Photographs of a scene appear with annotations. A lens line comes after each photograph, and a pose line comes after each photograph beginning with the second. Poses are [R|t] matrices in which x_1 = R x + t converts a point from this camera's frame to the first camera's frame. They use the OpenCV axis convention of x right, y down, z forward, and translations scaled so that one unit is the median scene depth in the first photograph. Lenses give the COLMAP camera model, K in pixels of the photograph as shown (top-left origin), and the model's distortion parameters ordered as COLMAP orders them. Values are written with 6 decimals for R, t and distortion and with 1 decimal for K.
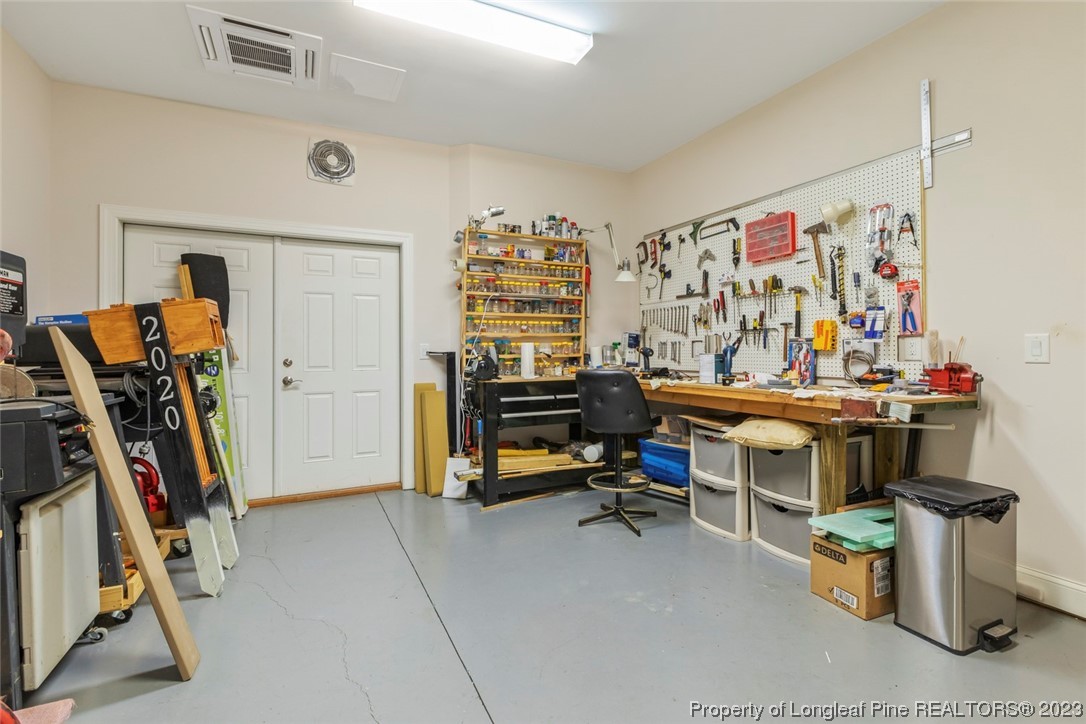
lens RADIAL K [[494.4, 0, 541.0], [0, 494.4, 353.4], [0, 0, 1]] dist [0.001484, -0.000996]
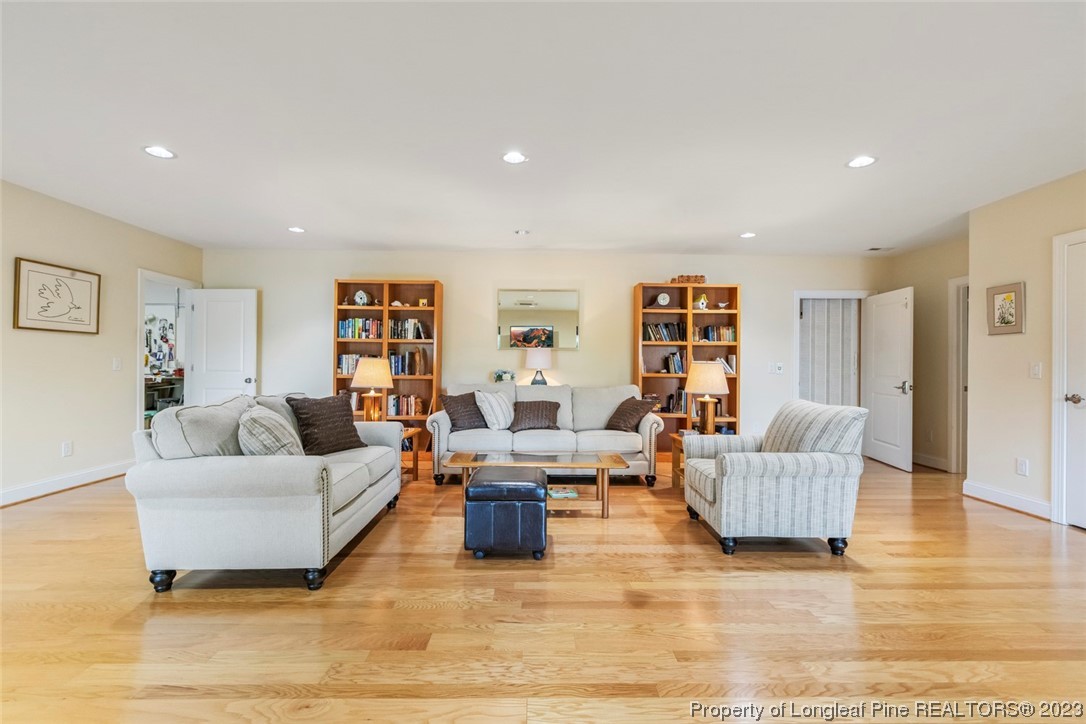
lens RADIAL K [[494.4, 0, 541.1], [0, 494.4, 360.2], [0, 0, 1]] dist [0.001484, -0.000996]
pose [[0.426658, 0.019334, 0.904206, -1.157789], [-0.004672, 0.999805, -0.019173, 0.015220], [-0.904401, 0.003956, 0.426666, -2.575608]]
